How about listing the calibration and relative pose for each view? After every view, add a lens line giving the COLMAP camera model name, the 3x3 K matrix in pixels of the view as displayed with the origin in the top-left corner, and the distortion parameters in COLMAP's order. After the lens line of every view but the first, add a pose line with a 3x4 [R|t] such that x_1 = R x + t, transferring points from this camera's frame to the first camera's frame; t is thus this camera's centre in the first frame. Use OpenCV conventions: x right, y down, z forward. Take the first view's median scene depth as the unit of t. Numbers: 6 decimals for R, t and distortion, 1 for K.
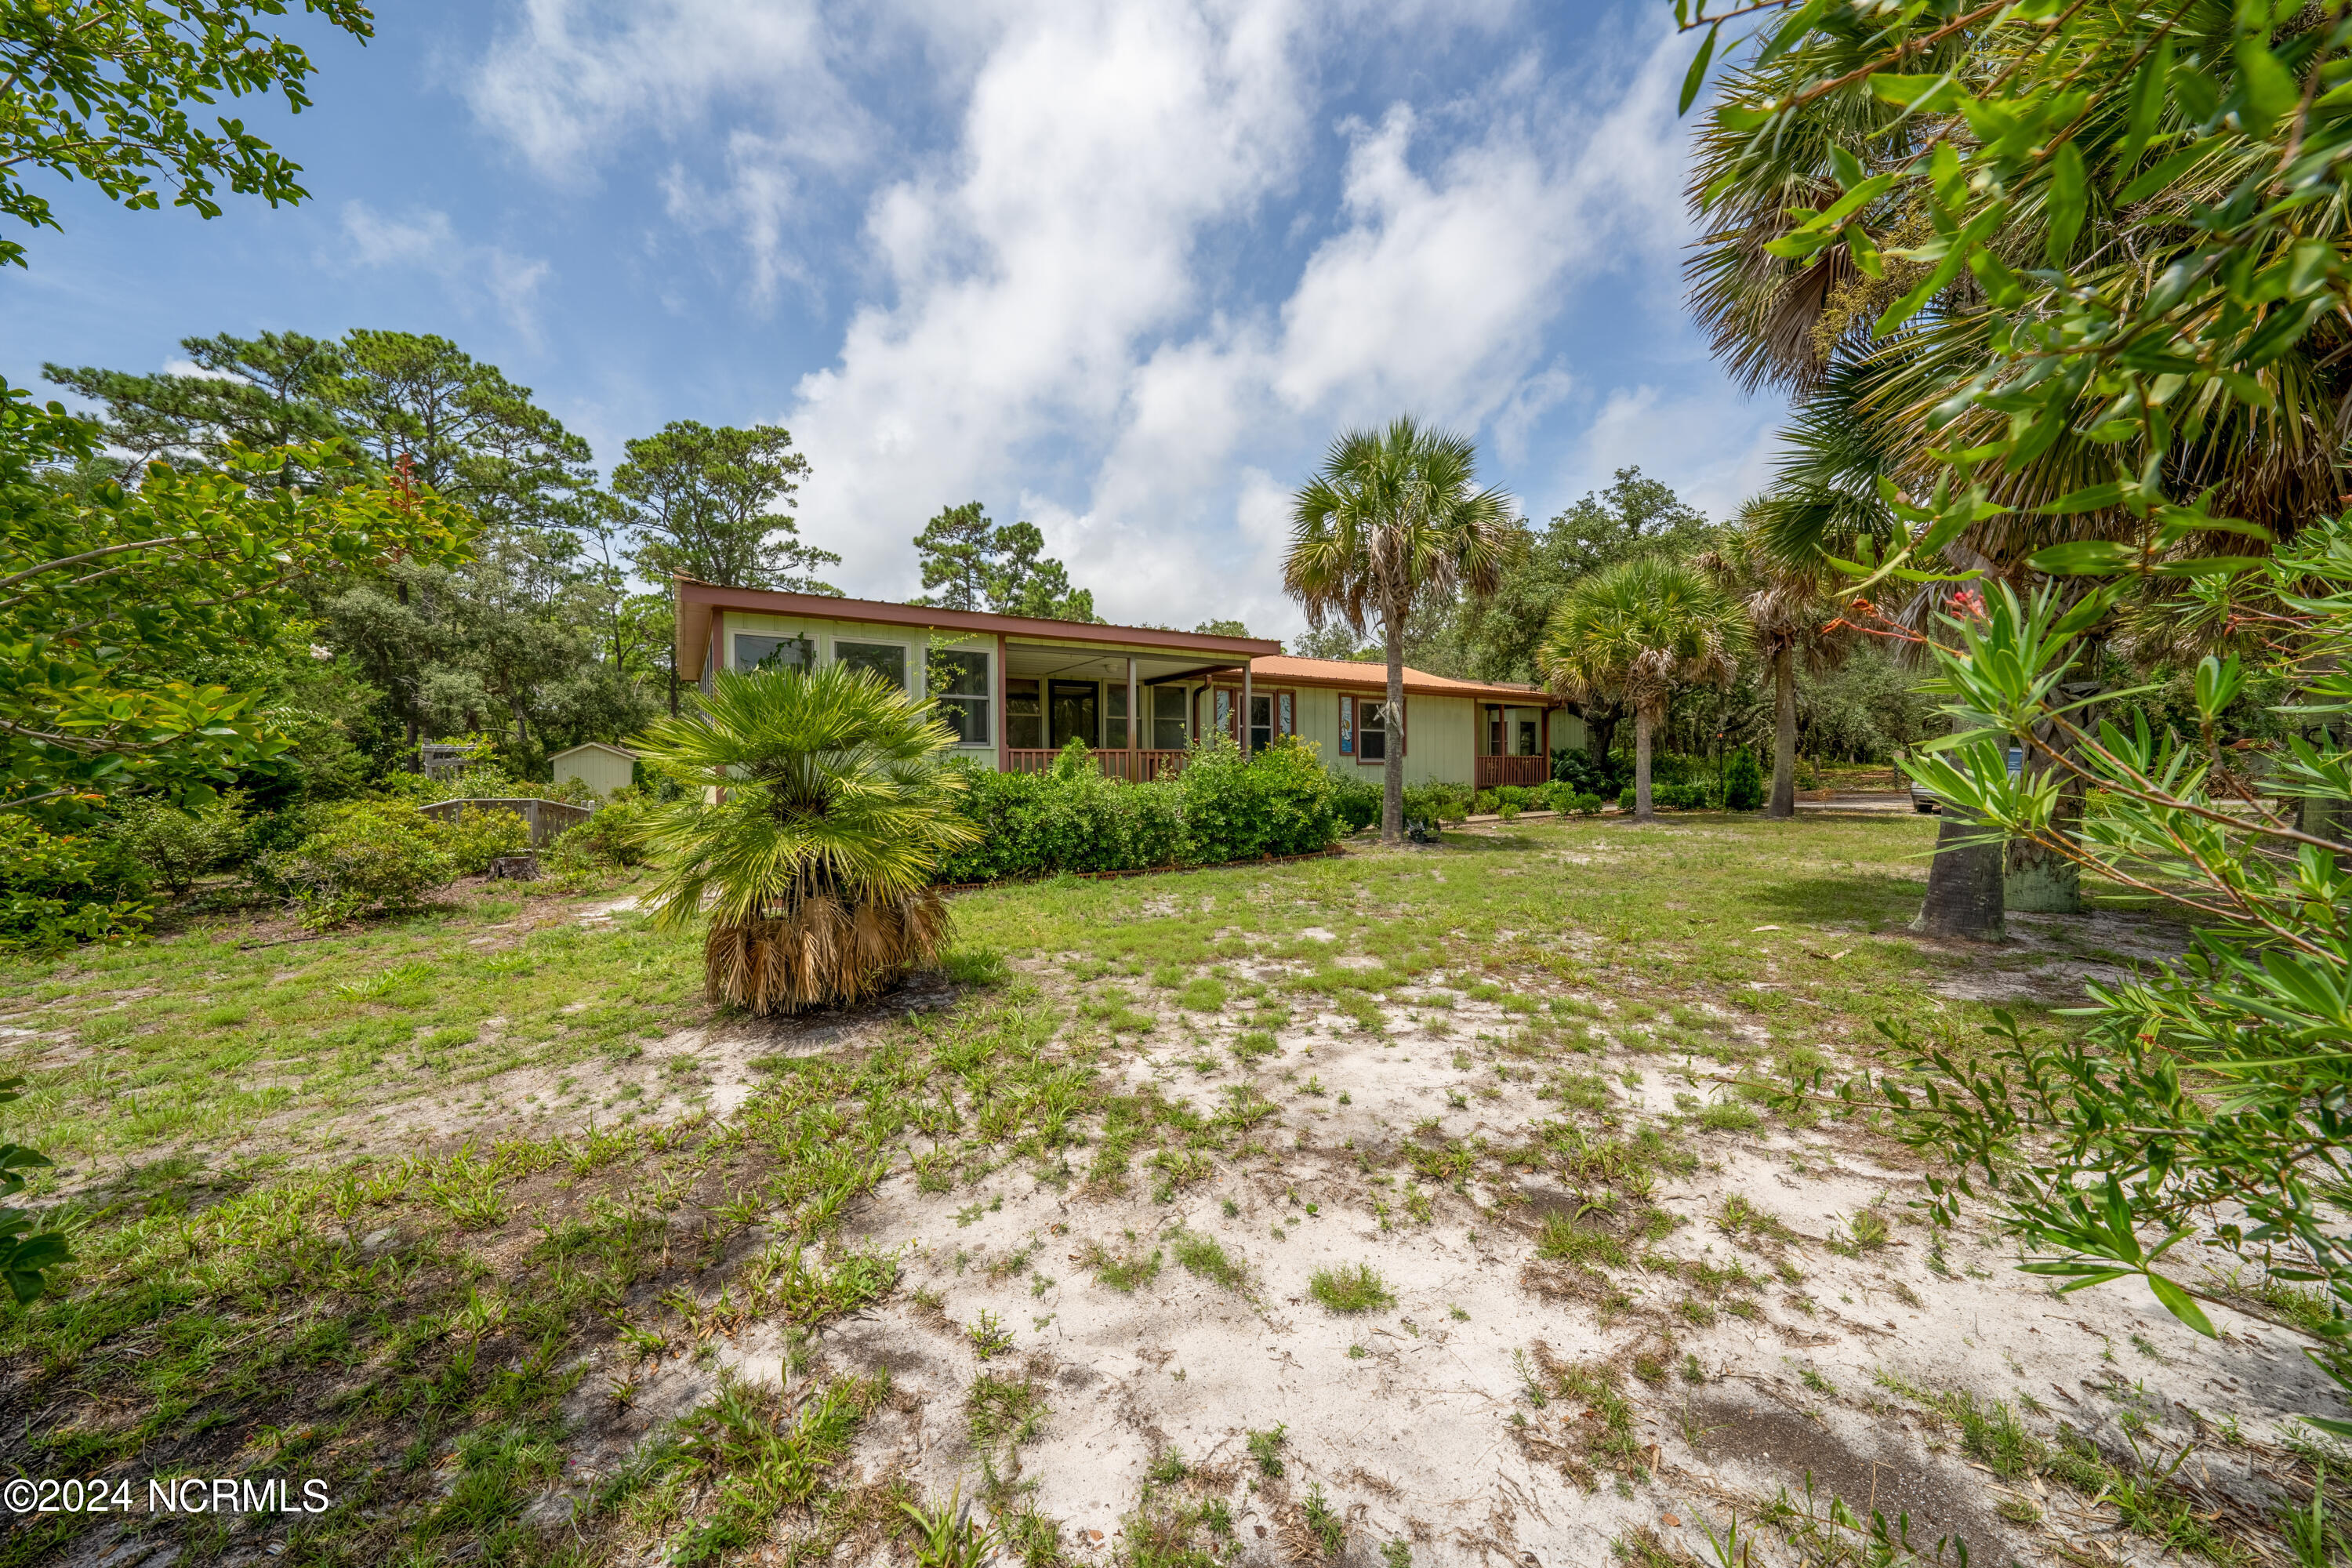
lens RADIAL K [[818.0, 0, 1187.1], [0, 818.0, 784.5], [0, 0, 1]] dist [-0.011394, -0.000007]
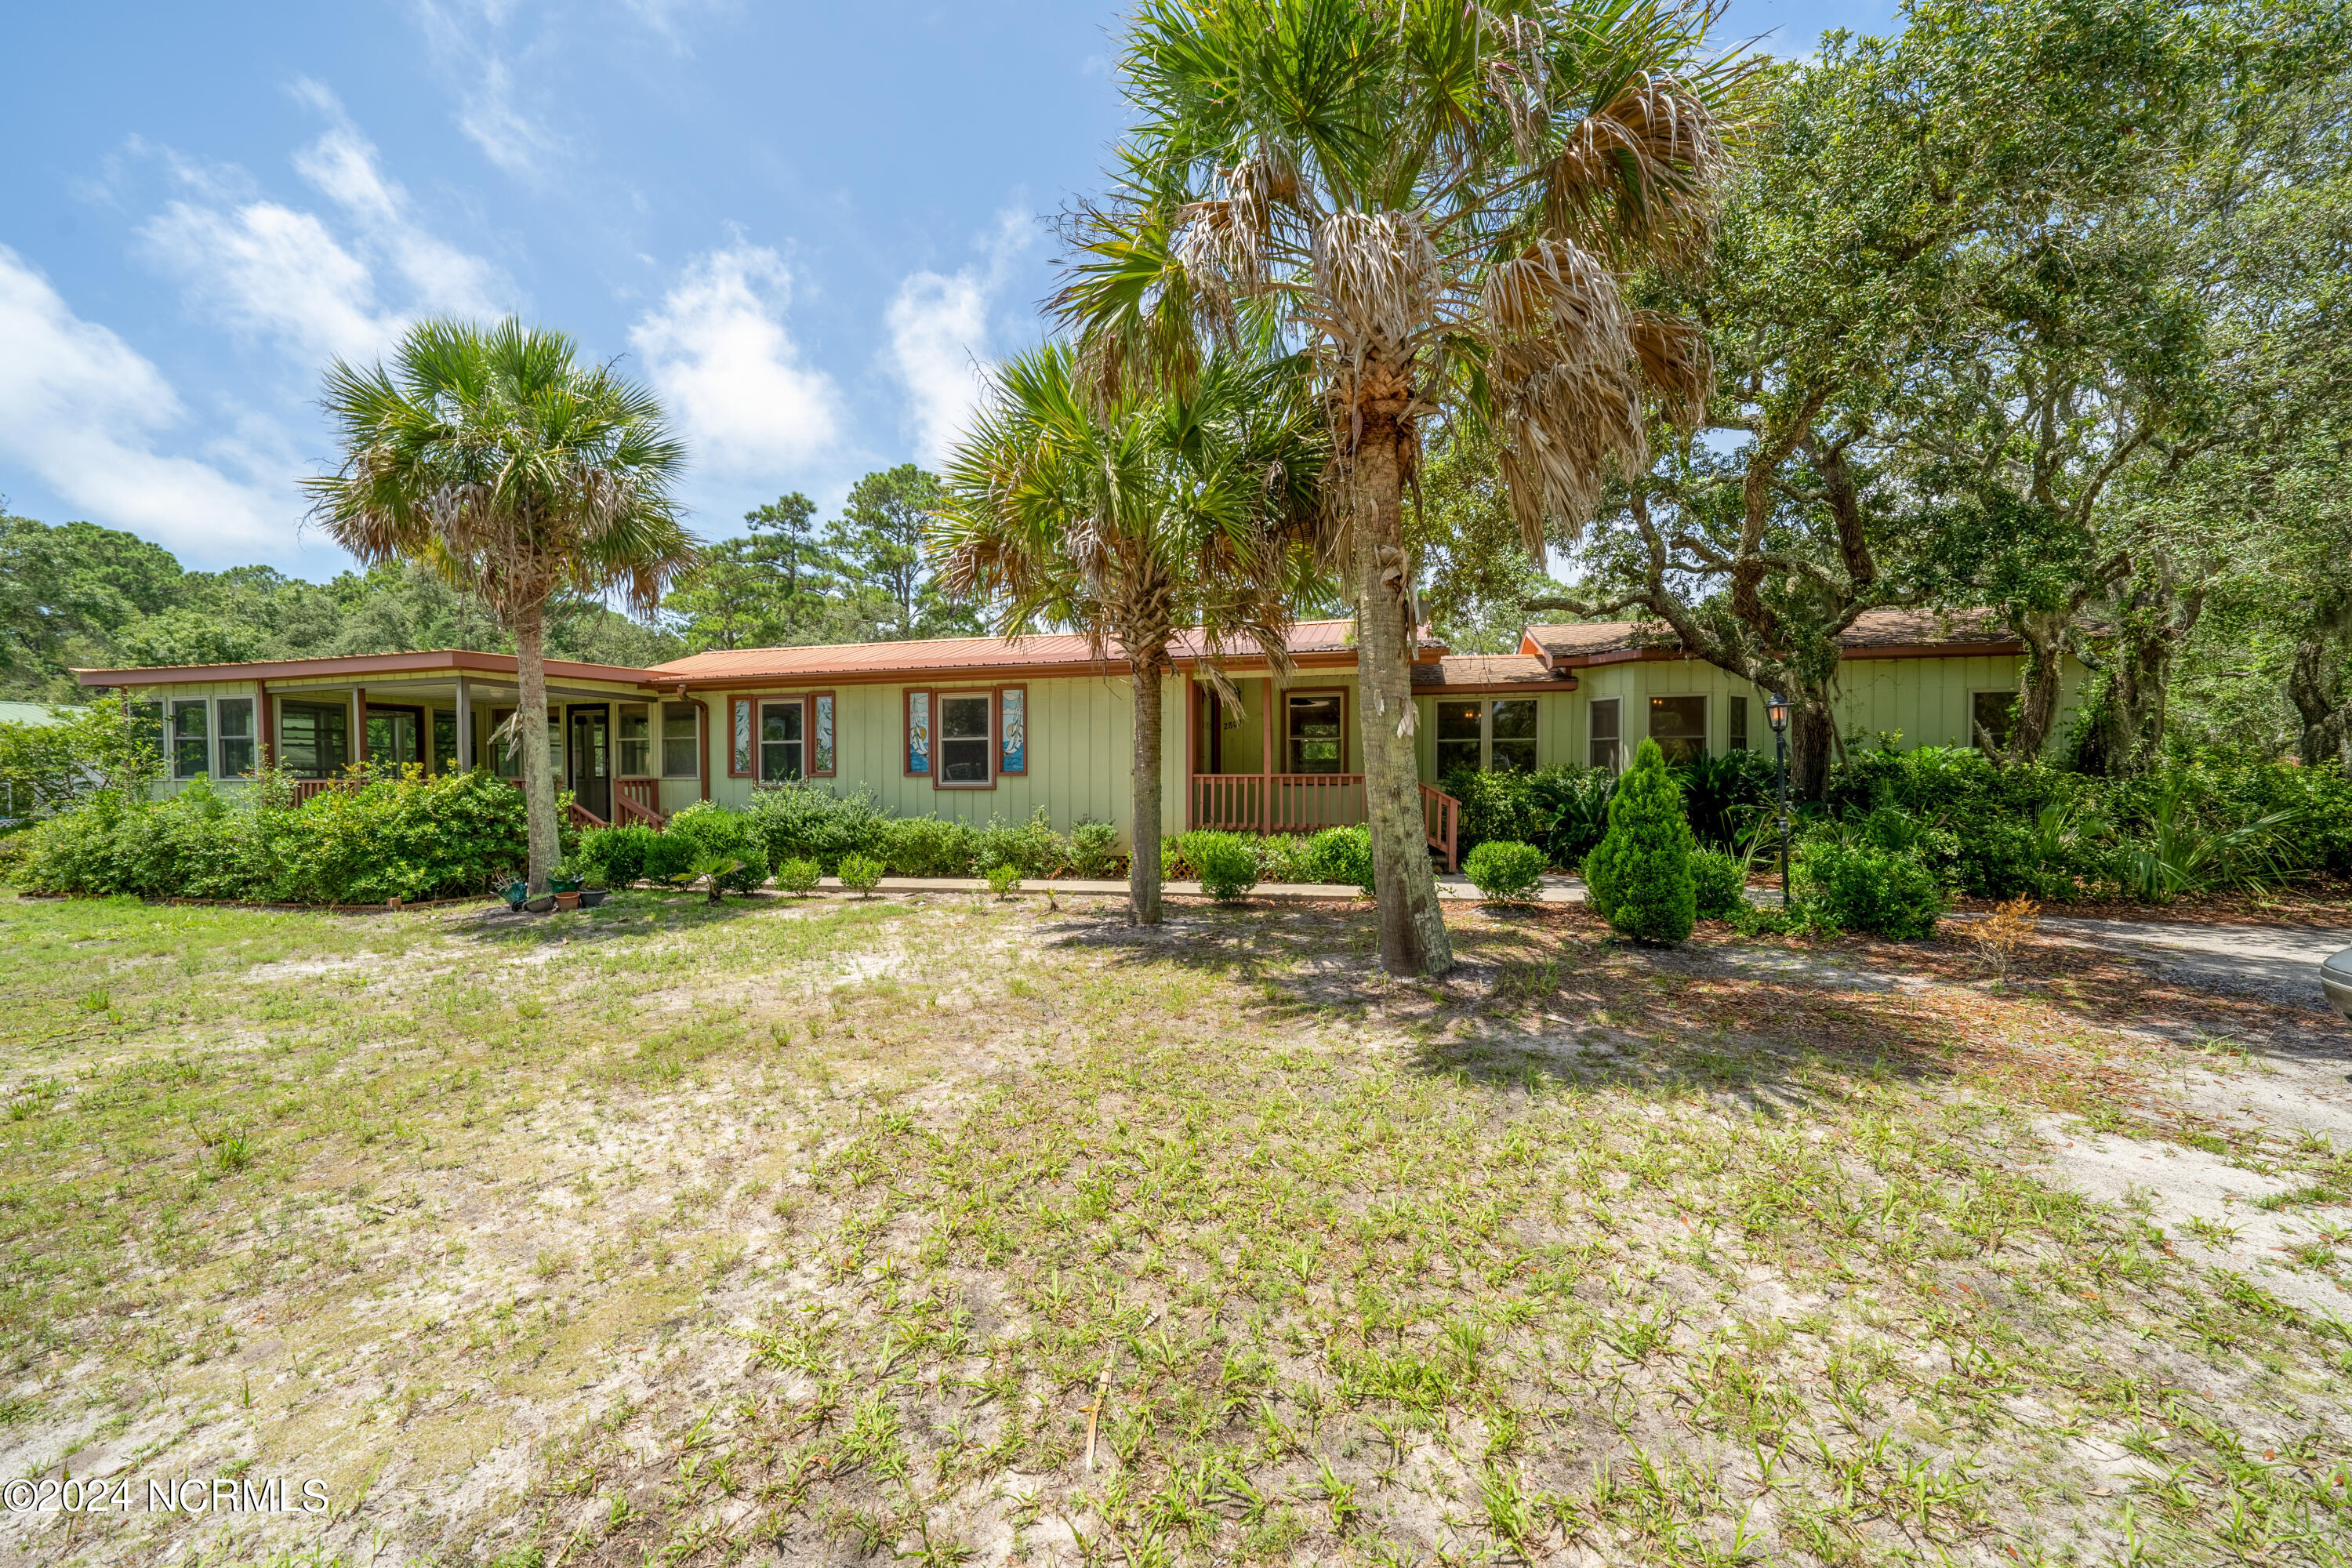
lens RADIAL K [[869.7, 0, 1176.5], [0, 869.7, 782.9], [0, 0, 1]] dist [-0.002596, -0.000261]
pose [[0.673489, 0.005184, -0.739179, 0.876311], [-0.011106, 0.999933, -0.003107, -0.030375], [0.739114, 0.010302, 0.673502, 0.654577]]
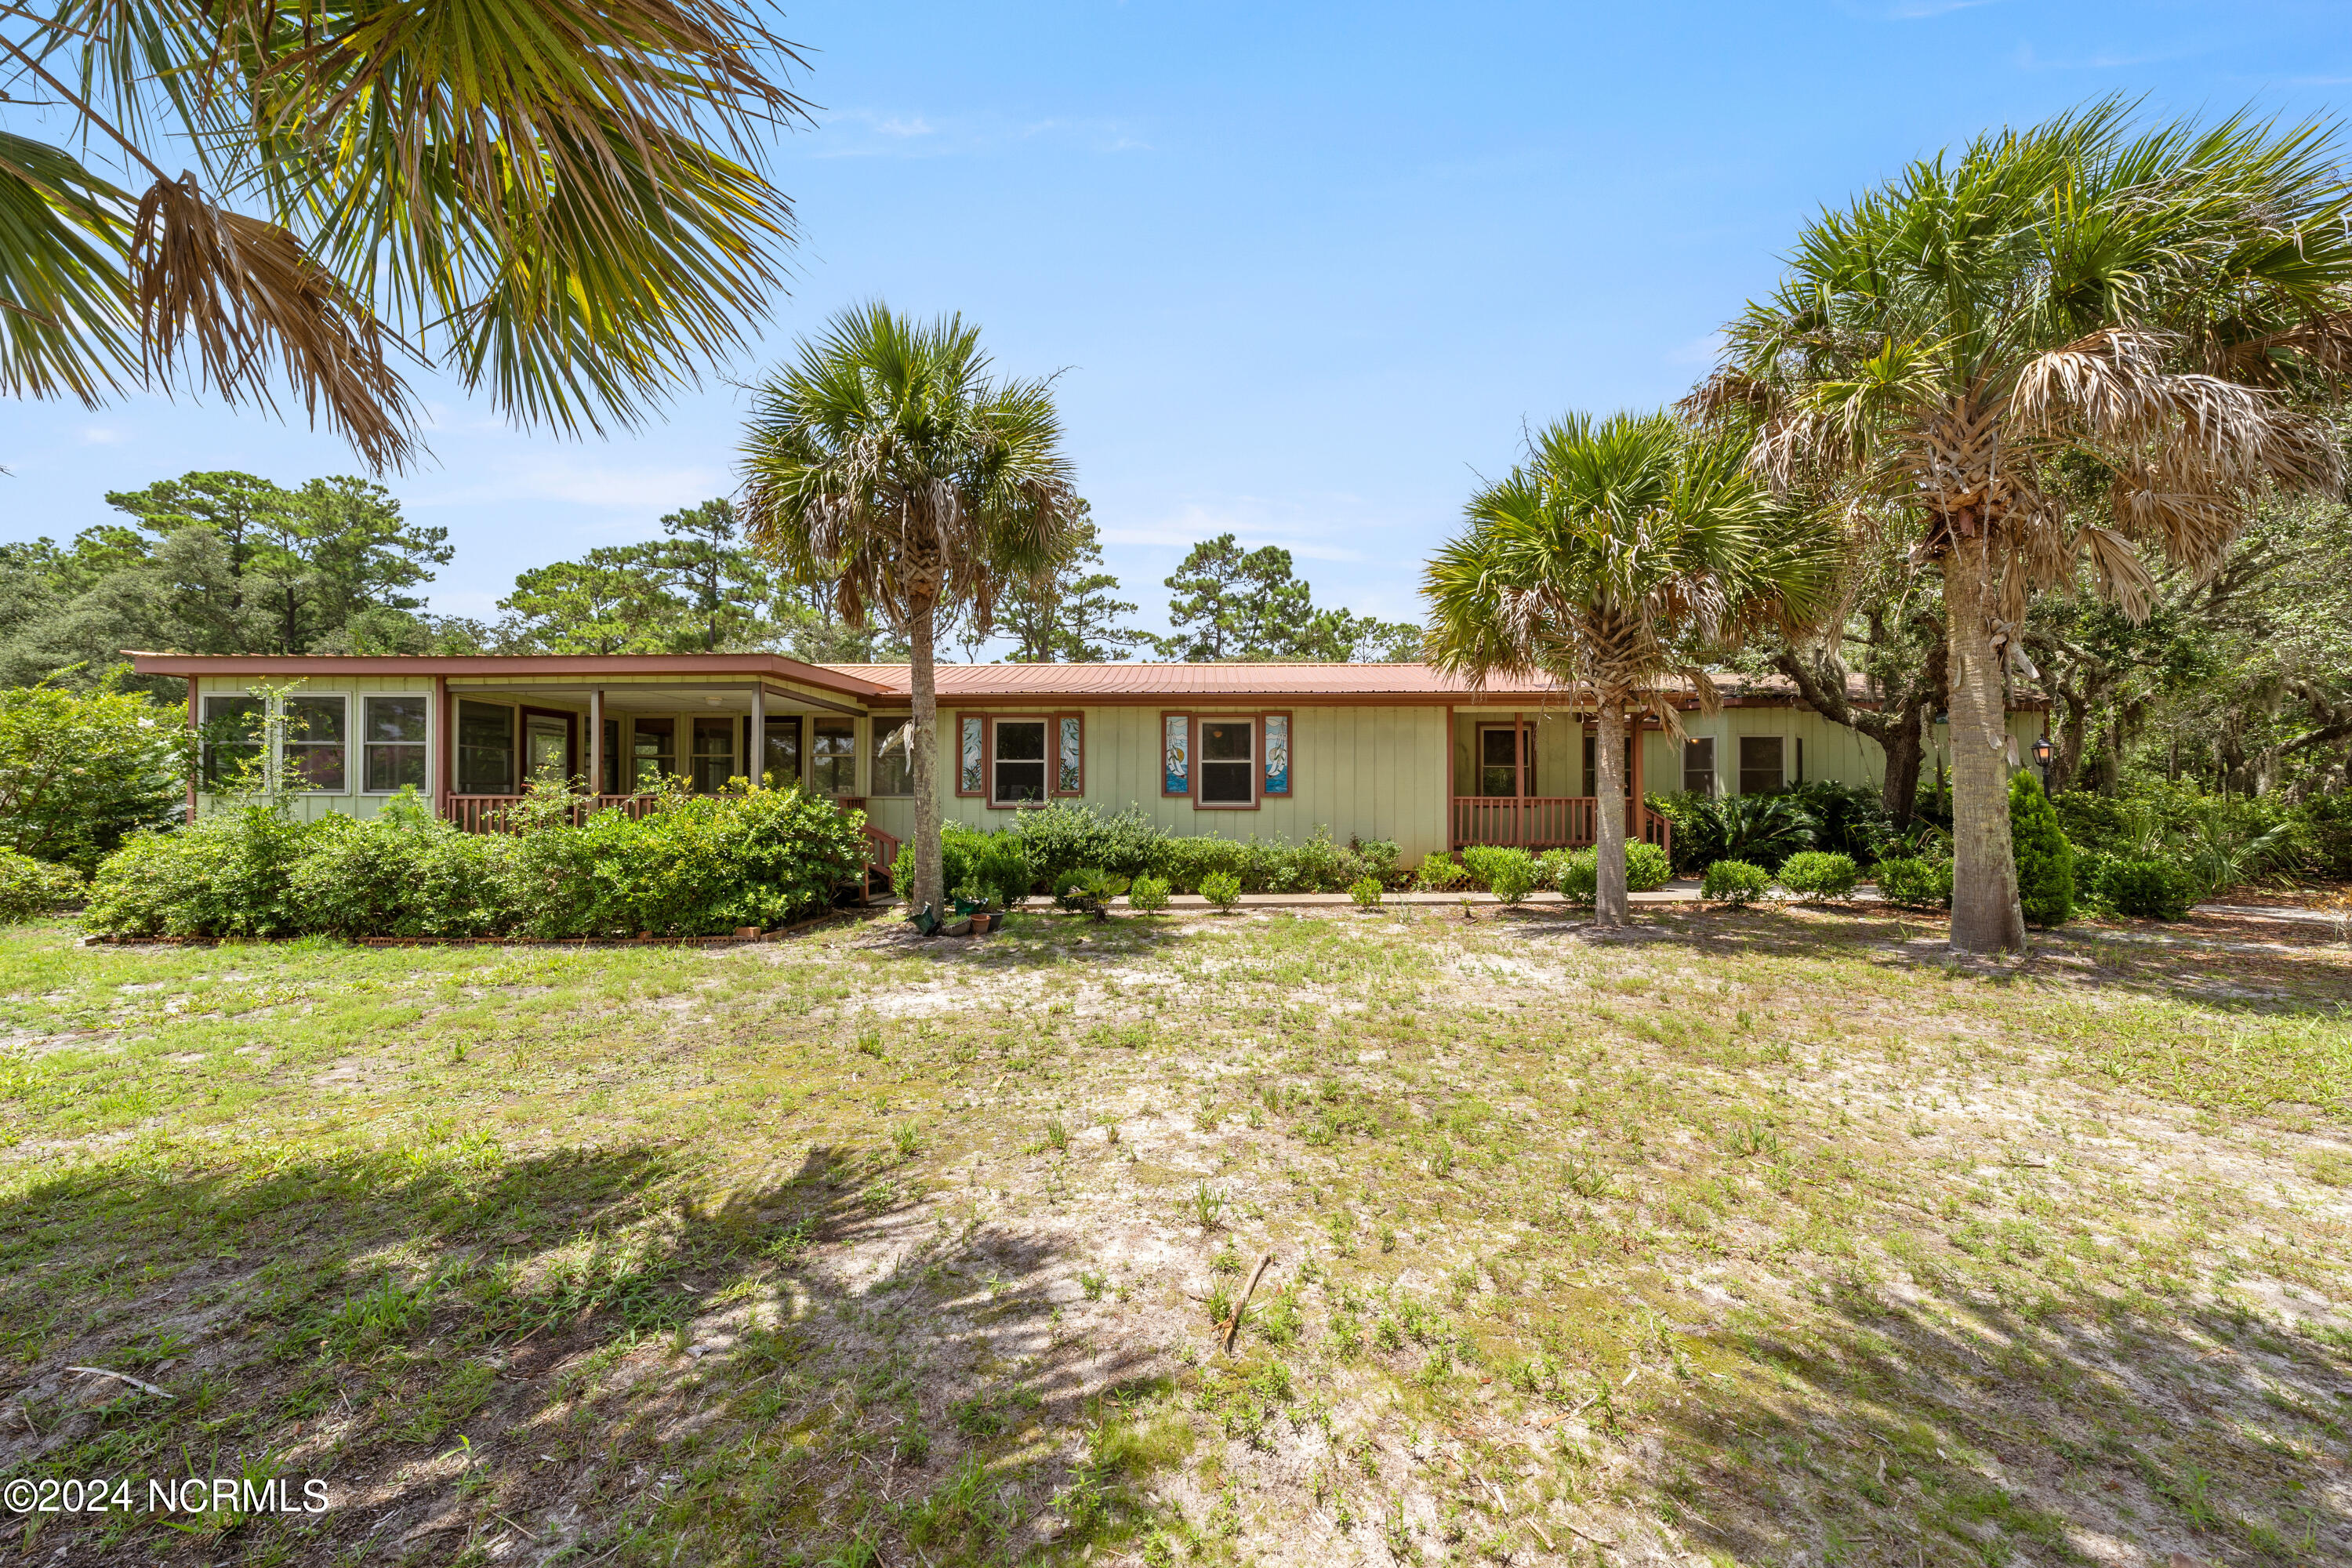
lens RADIAL K [[818.0, 0, 1175.1], [0, 818.0, 787.8], [0, 0, 1]] dist [-0.011394, -0.000007]
pose [[0.840188, -0.004366, -0.542277, 0.575507], [-0.015017, 0.999397, -0.031314, -0.021391], [0.542087, 0.034453, 0.839616, 0.389193]]
